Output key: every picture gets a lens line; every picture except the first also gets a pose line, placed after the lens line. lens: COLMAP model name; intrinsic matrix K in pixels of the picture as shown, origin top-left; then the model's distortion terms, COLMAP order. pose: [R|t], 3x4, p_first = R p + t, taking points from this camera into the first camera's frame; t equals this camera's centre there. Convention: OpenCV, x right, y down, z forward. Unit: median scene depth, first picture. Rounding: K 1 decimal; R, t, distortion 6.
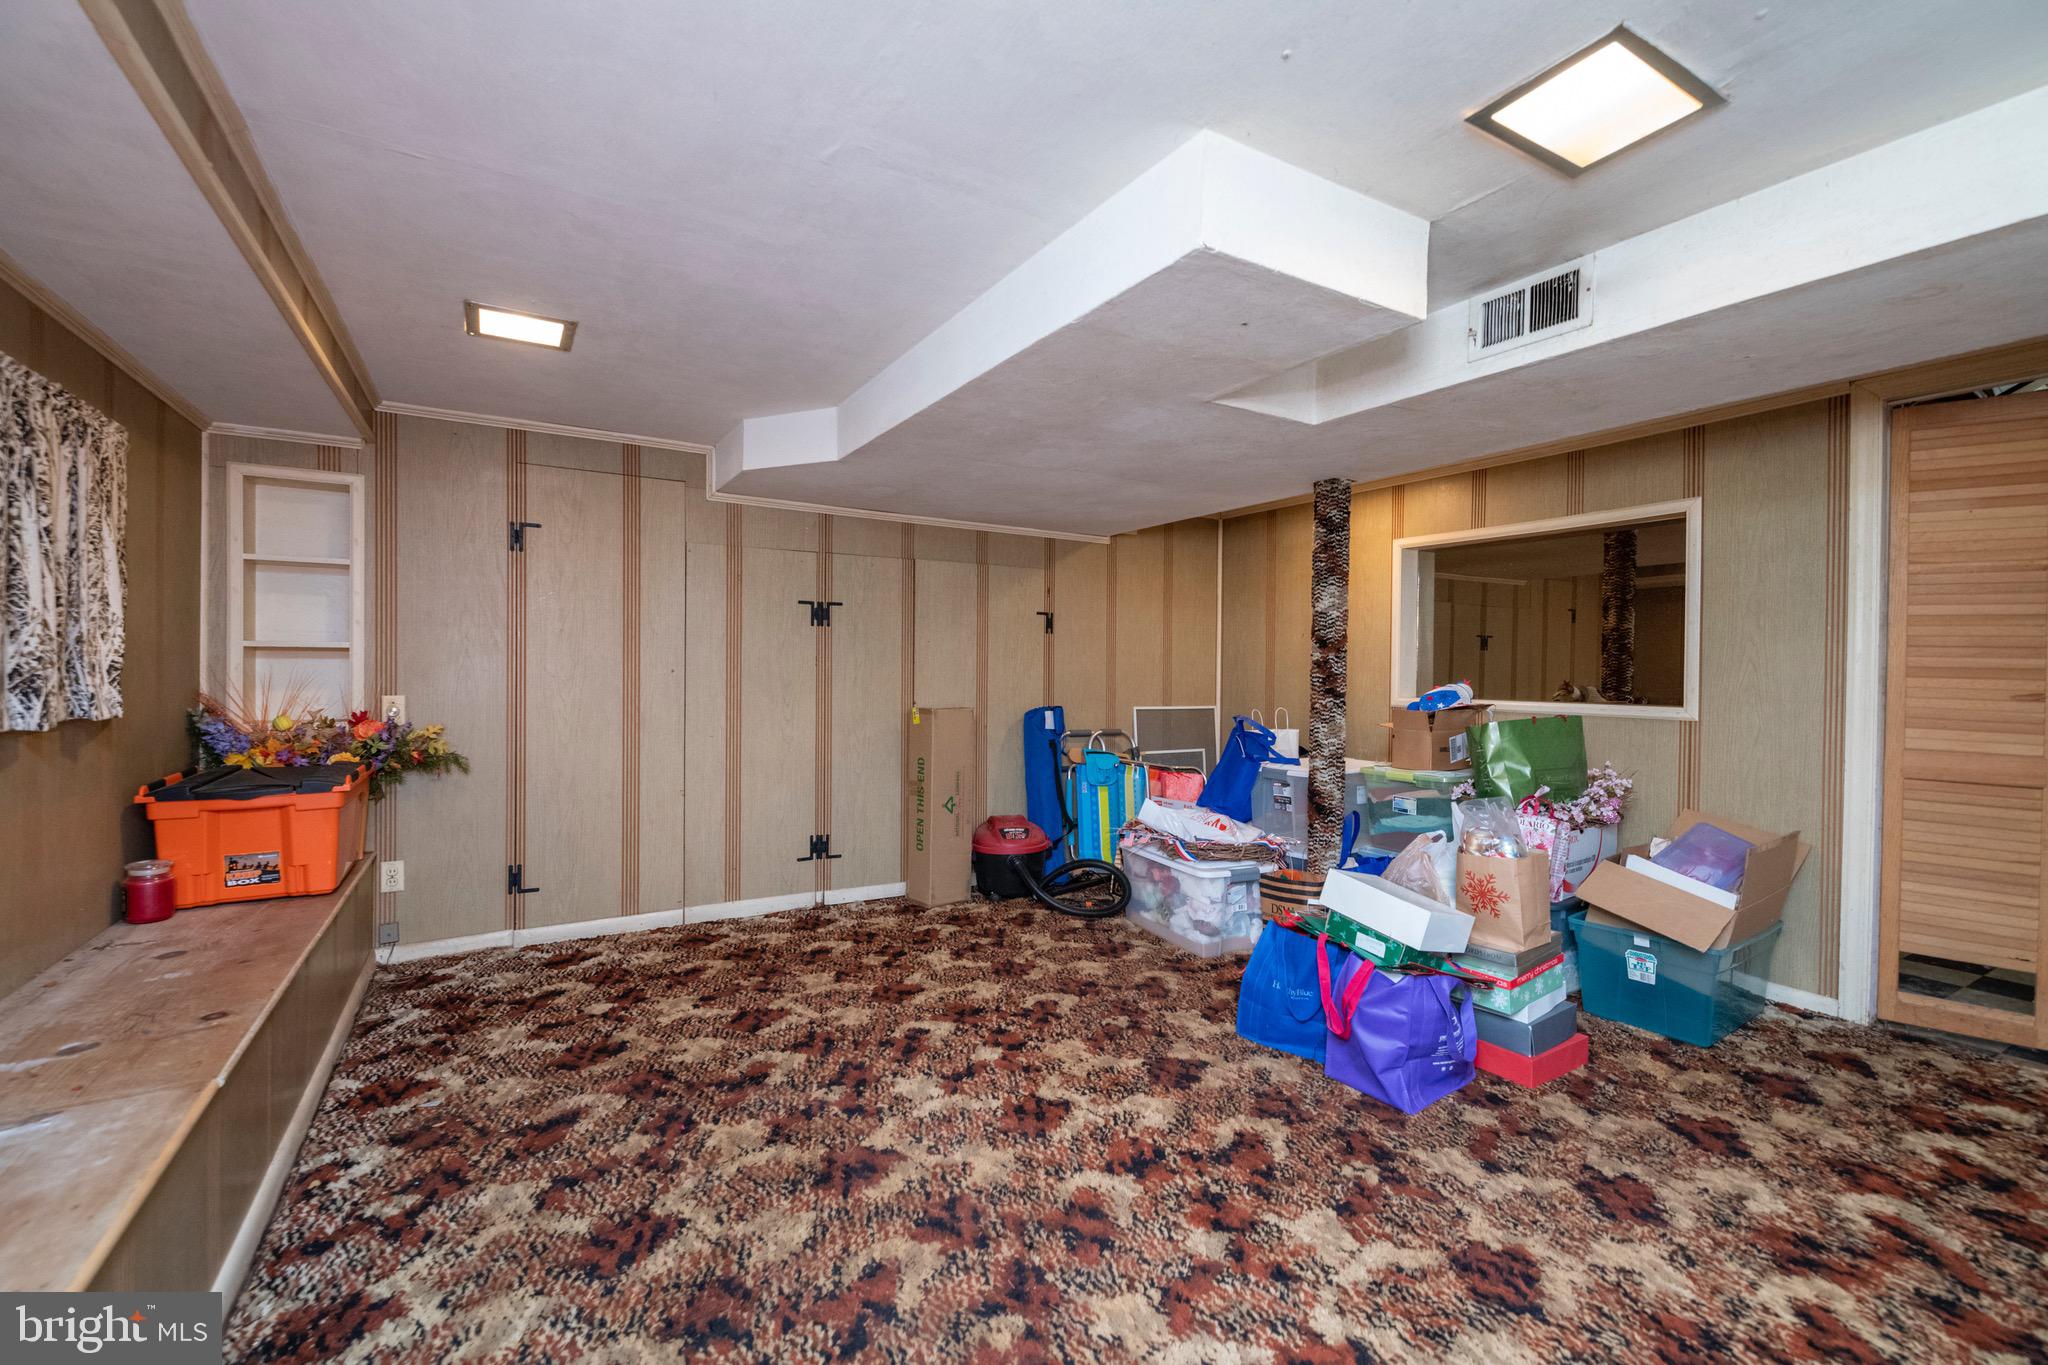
lens RADIAL K [[872.7, 0, 1029.4], [0, 872.7, 677.7], [0, 0, 1]] dist [0.019046, -0.010652]
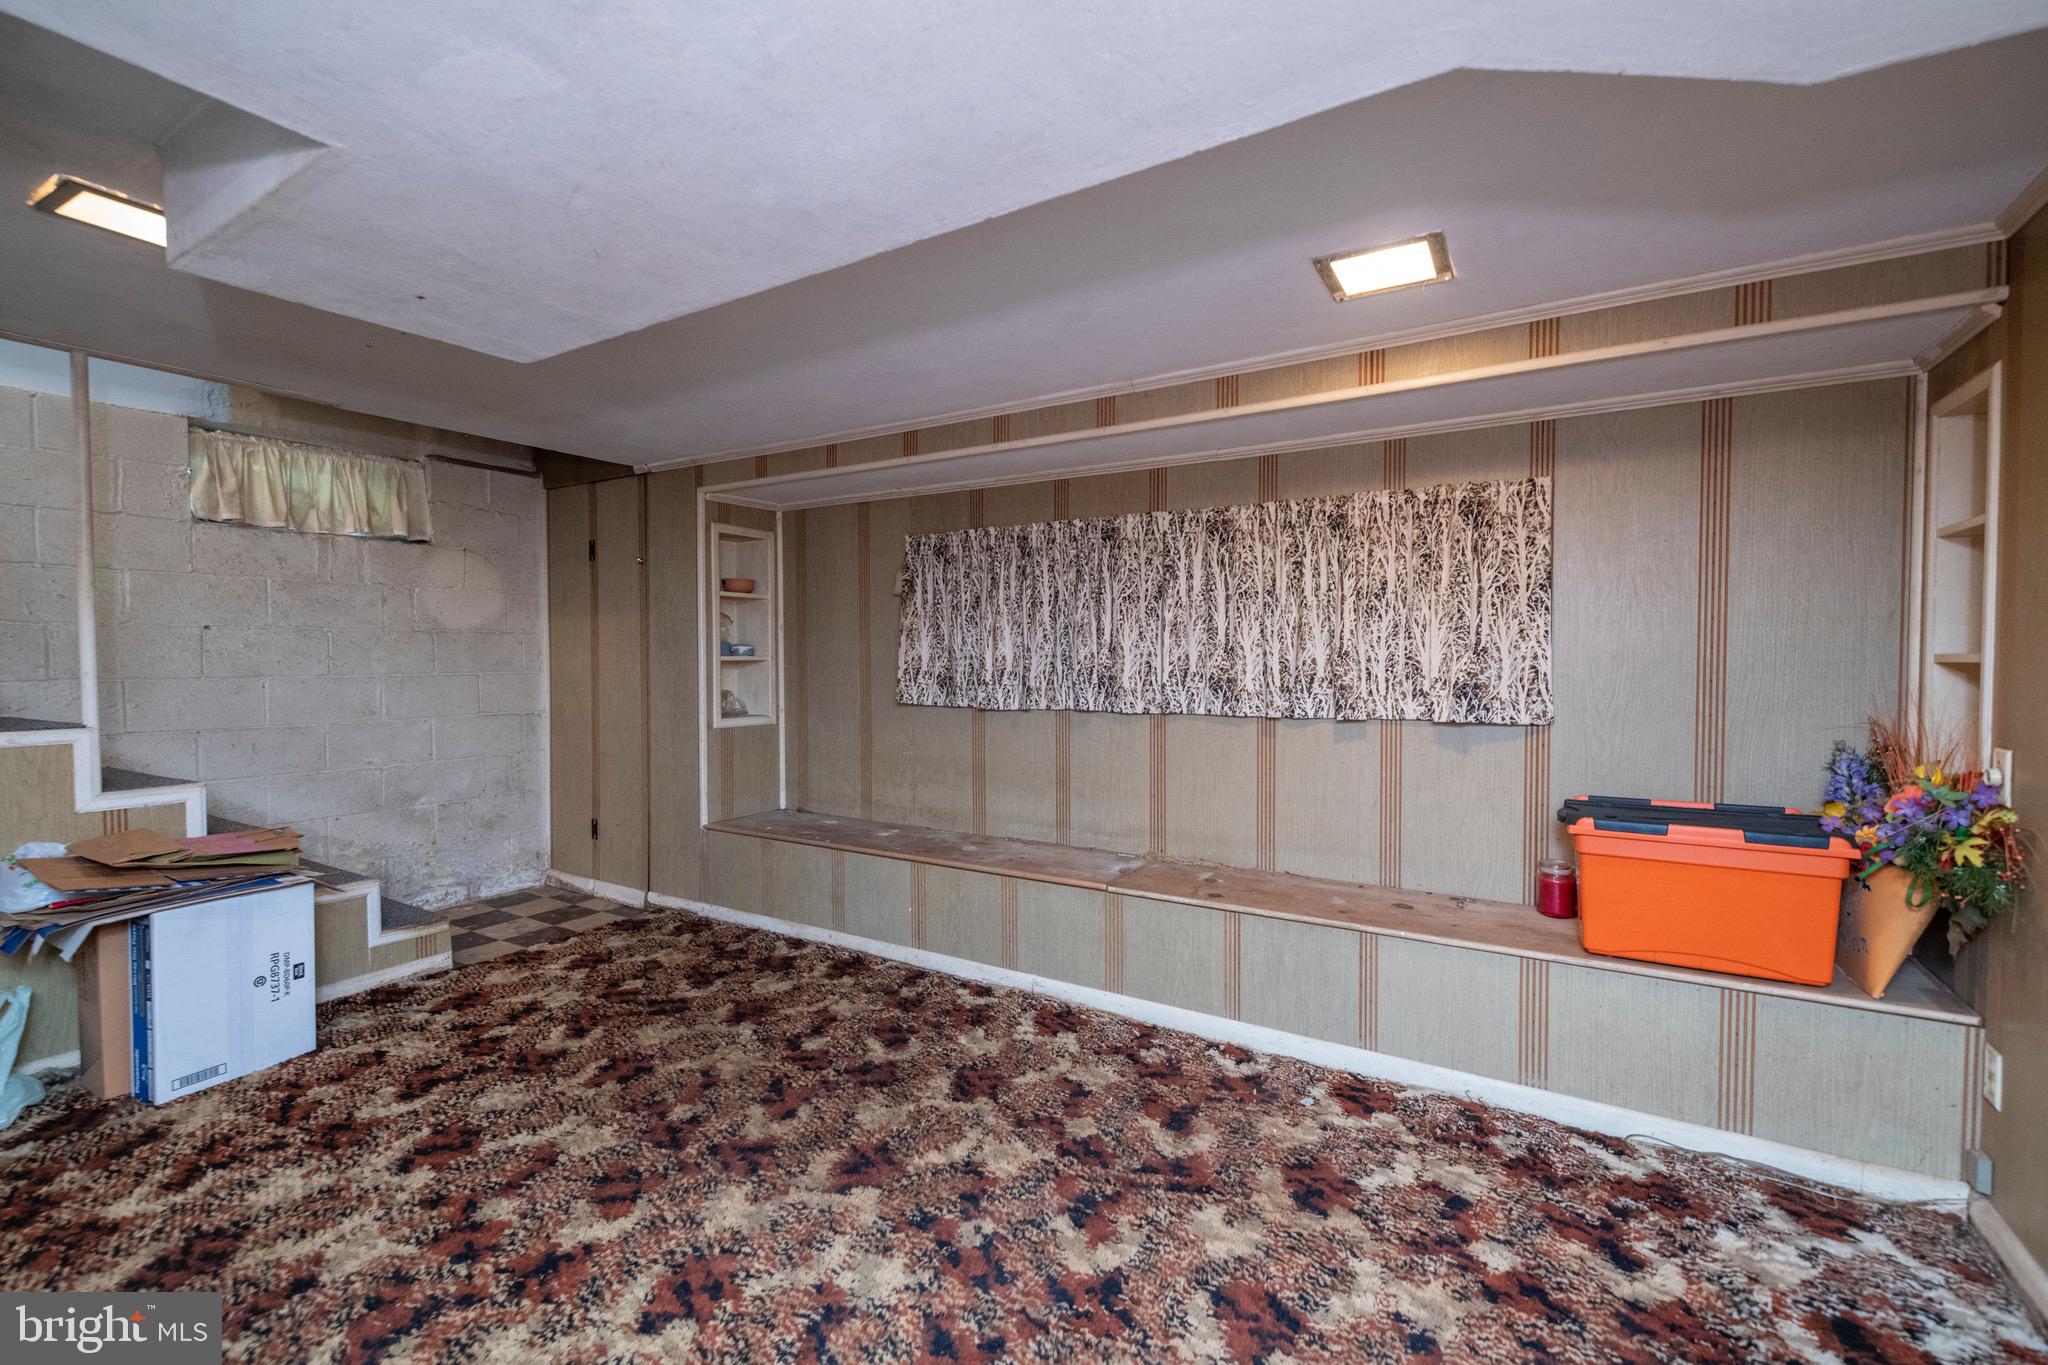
lens RADIAL K [[872.7, 0, 1029.4], [0, 872.7, 677.7], [0, 0, 1]] dist [0.019046, -0.010652]
pose [[-0.883622, 0.000788, -0.468200, 0.109936], [-0.016303, 0.999340, 0.032451, -0.052842], [0.467917, 0.036308, -0.883026, 1.913447]]
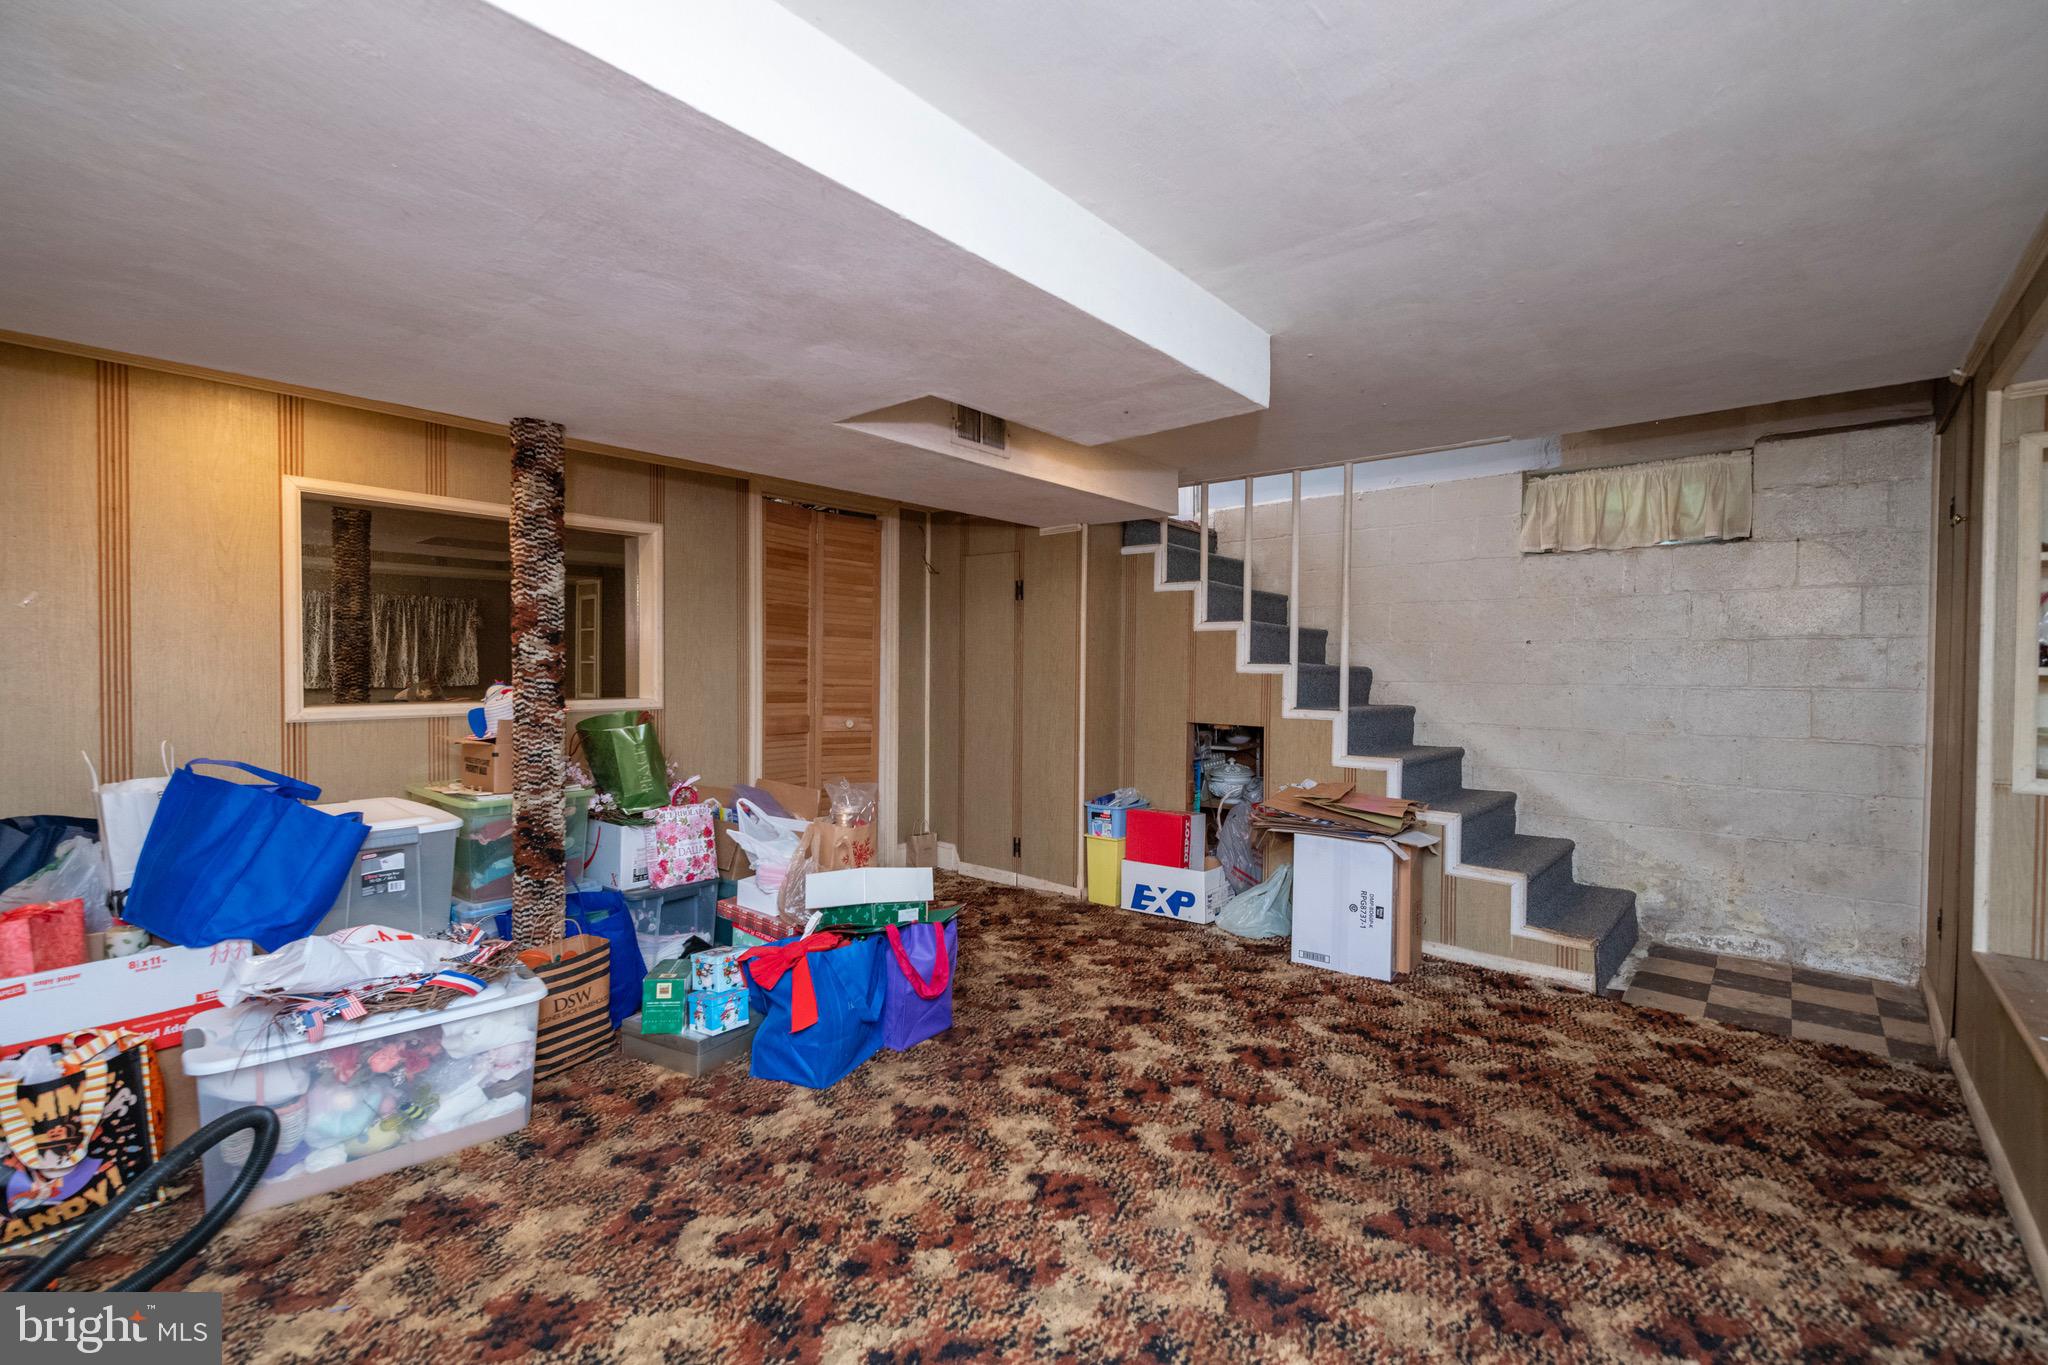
lens RADIAL K [[872.7, 0, 1029.4], [0, 872.7, 677.7], [0, 0, 1]] dist [0.019046, -0.010652]
pose [[-0.312236, -0.028326, 0.949582, -0.863480], [-0.000297, 0.999558, 0.029719, -0.046537], [-0.950004, 0.008997, -0.312107, 1.412958]]
